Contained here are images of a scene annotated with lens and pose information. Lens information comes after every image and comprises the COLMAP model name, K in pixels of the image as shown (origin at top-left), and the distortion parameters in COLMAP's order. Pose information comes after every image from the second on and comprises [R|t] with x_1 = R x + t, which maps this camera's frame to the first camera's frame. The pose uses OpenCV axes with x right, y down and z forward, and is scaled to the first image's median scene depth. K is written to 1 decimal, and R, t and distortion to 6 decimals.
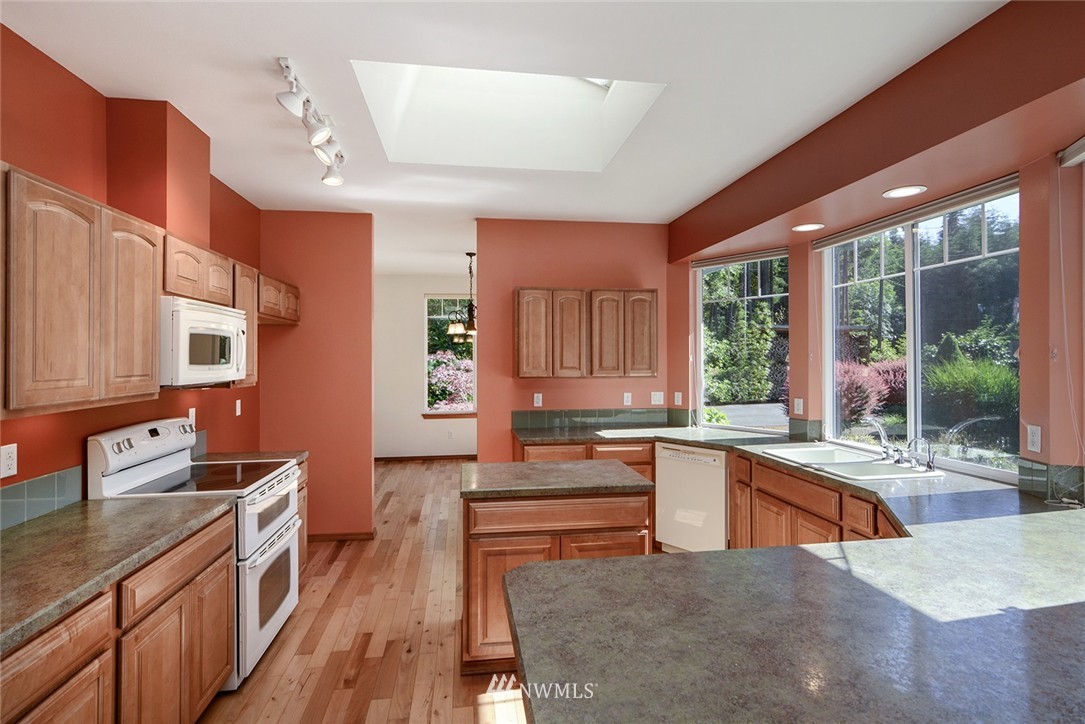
lens RADIAL K [[534.0, 0, 542.5], [0, 534.0, 362.0], [0, 0, 1]] dist [0.000166, -0.000213]
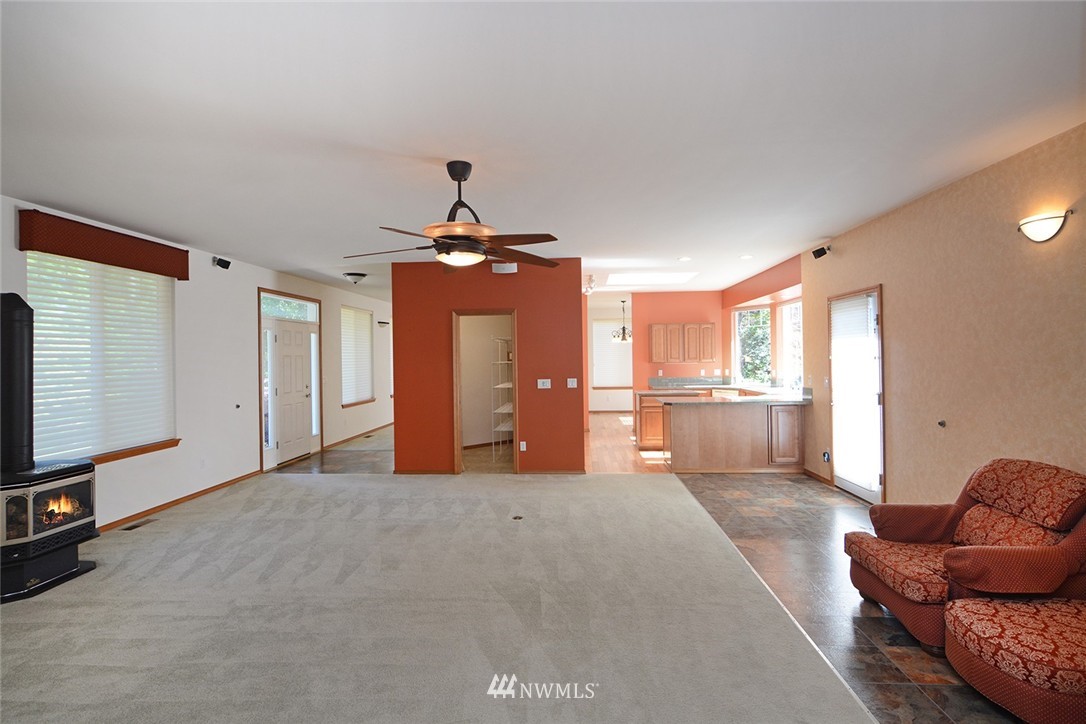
lens RADIAL K [[534.5, 0, 543.0], [0, 534.5, 362.0], [0, 0, 1]] dist [0.000166, -0.000213]
pose [[0.977306, -0.007936, -0.211683, -0.015088], [0.008154, 0.999967, 0.000159, 0.021761], [0.211675, -0.001882, 0.977338, -1.325218]]
